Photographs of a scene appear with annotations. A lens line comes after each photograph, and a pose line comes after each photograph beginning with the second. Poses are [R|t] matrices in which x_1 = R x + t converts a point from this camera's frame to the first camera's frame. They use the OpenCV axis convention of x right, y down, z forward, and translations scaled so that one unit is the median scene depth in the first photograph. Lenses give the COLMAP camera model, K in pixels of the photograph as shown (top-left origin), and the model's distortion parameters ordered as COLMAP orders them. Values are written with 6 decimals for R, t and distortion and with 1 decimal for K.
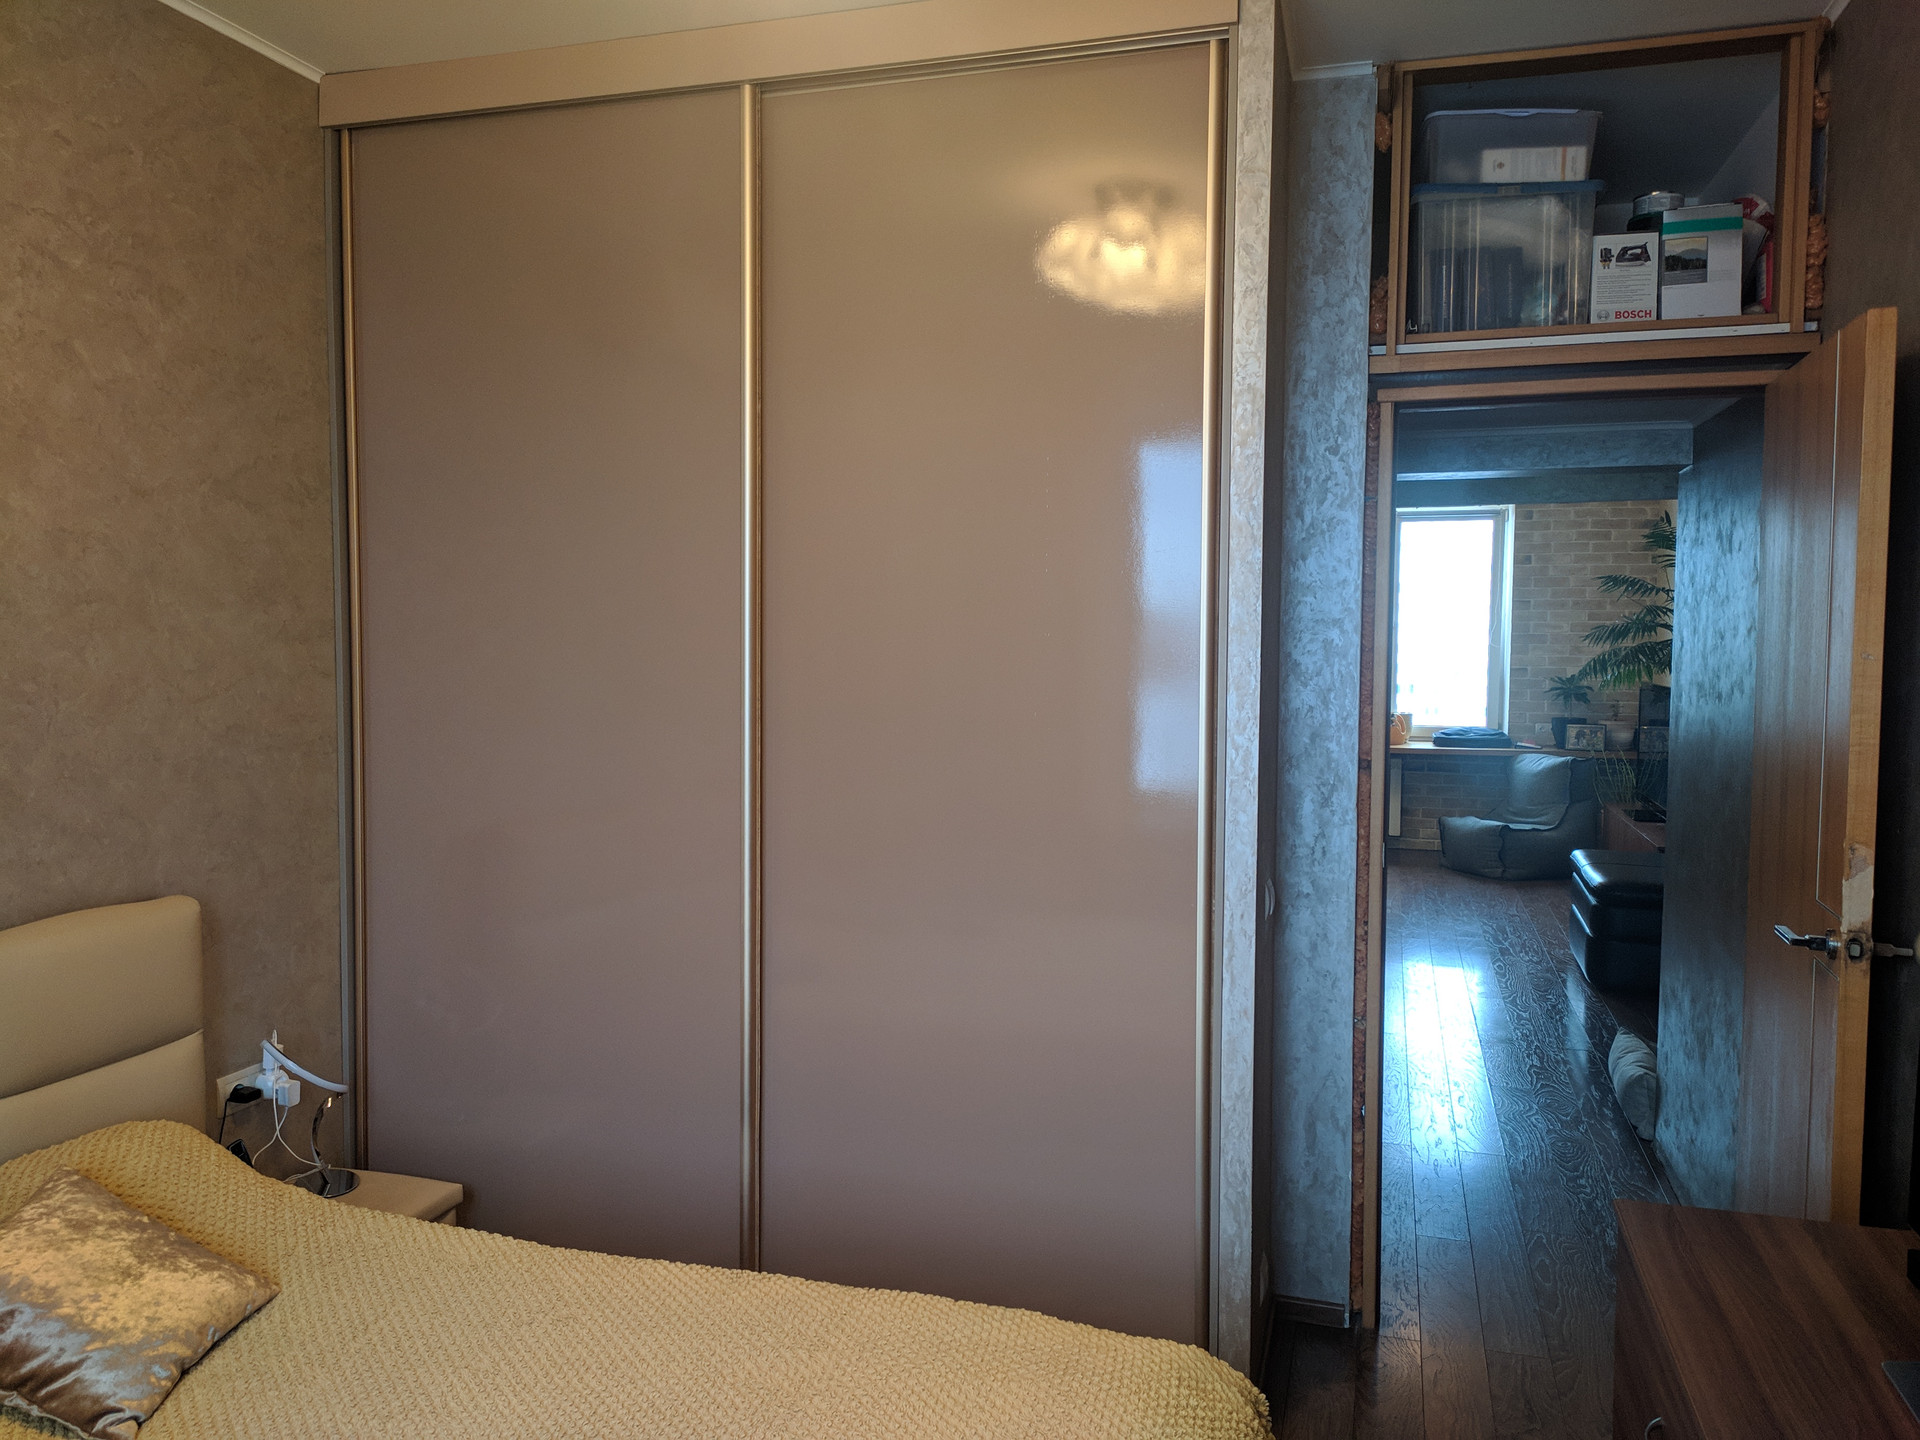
lens RADIAL K [[1409.8, 0, 960.0], [0, 1409.8, 714.8], [0, 0, 1]] dist [0.023741, -0.018025]
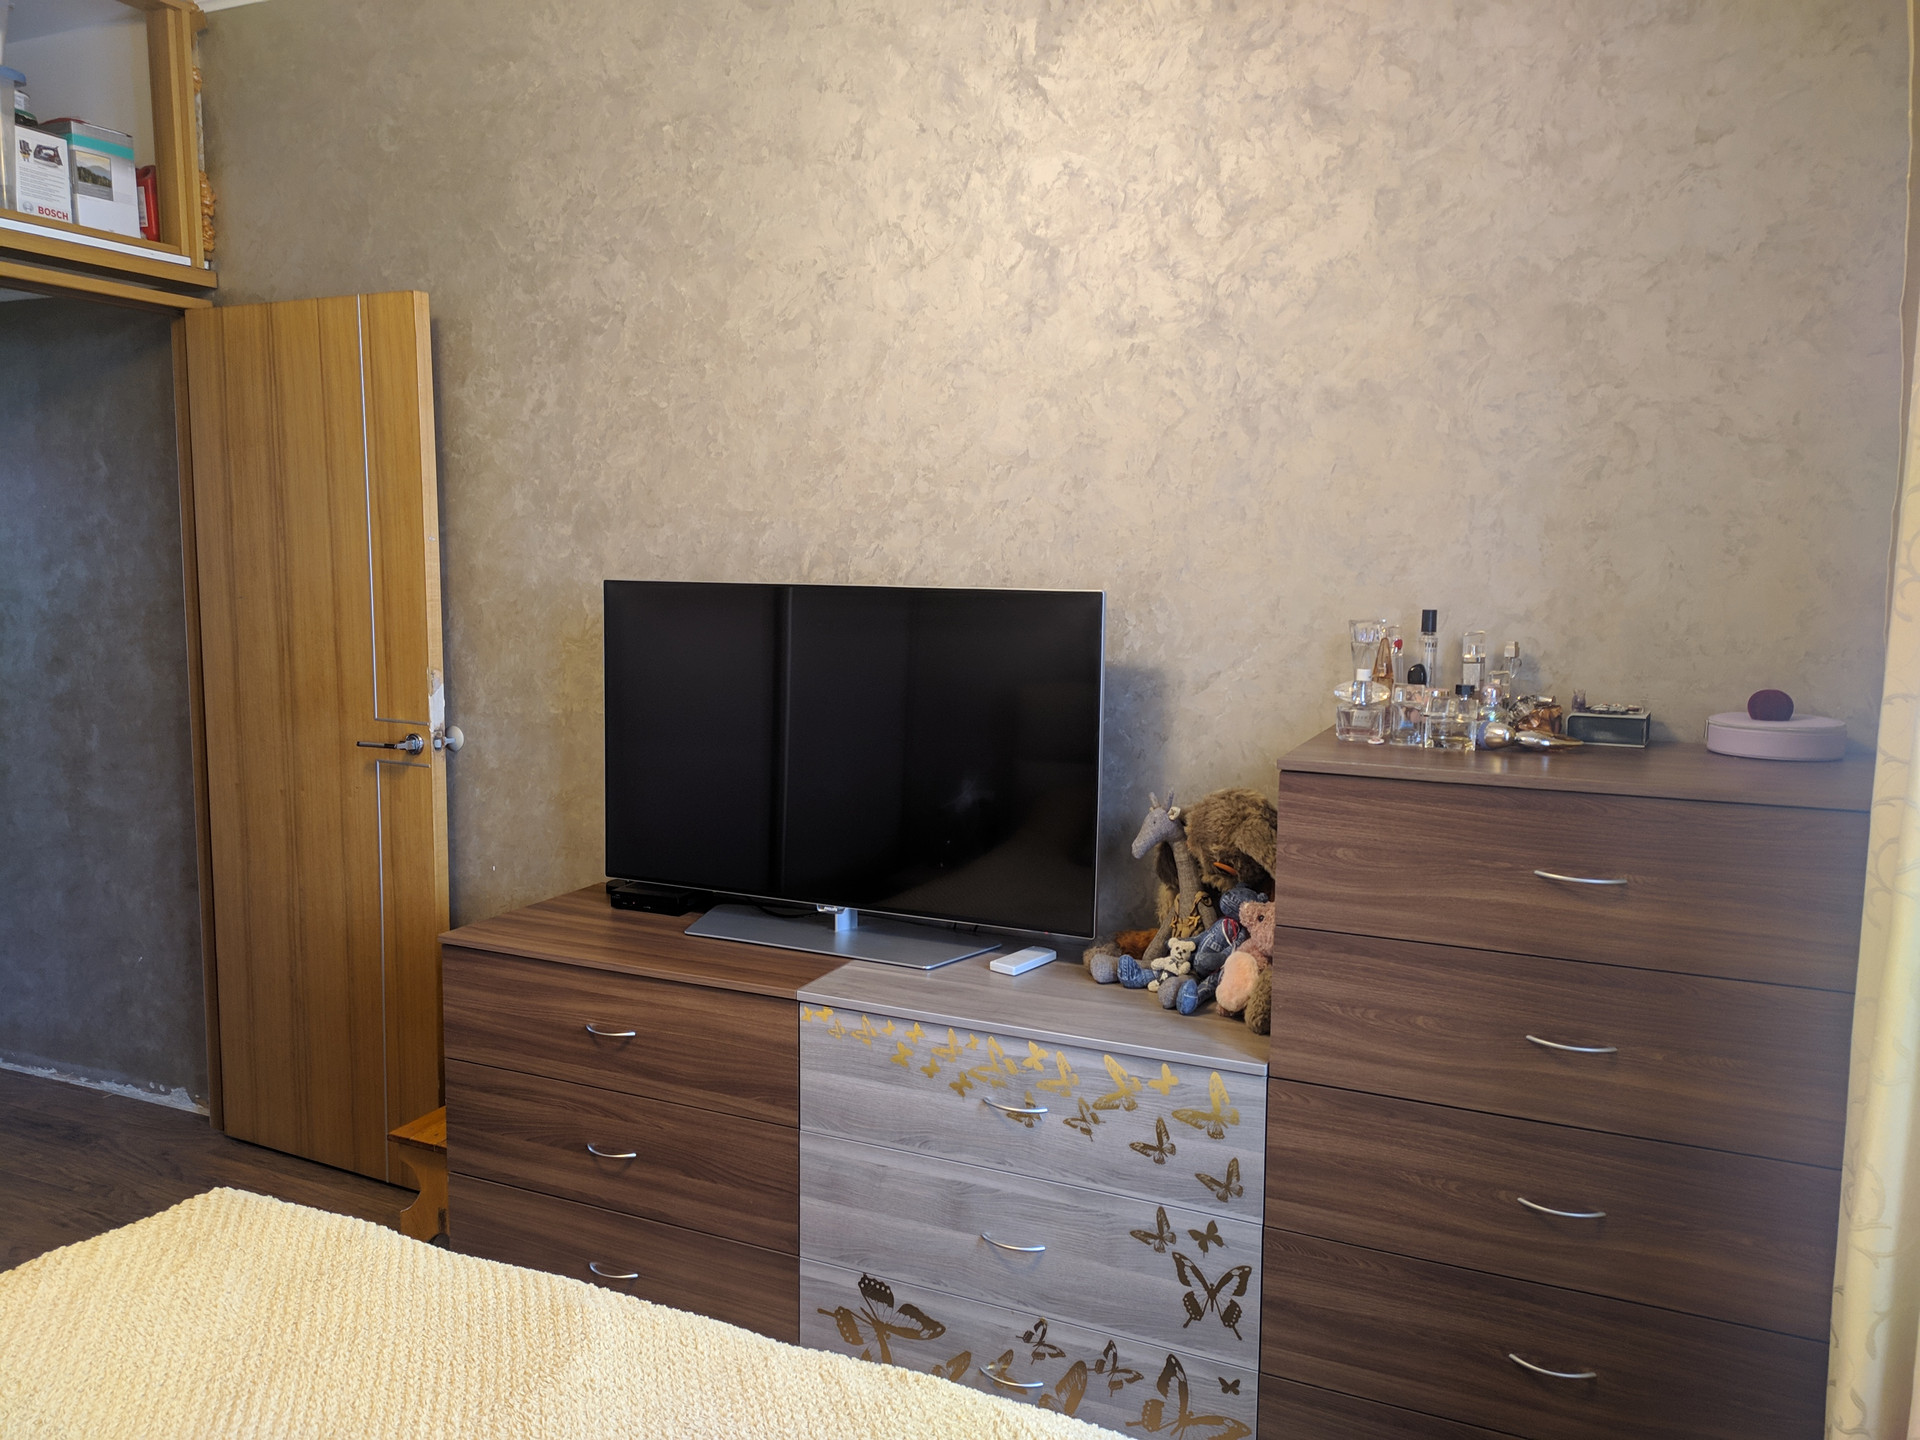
lens RADIAL K [[1409.8, 0, 961.2], [0, 1409.8, 718.4], [0, 0, 1]] dist [0.023741, -0.018025]
pose [[0.135581, -0.123860, 0.982994, -0.556063], [0.039373, 0.992045, 0.119570, -0.009533], [-0.989984, 0.022492, 0.139379, 0.204174]]
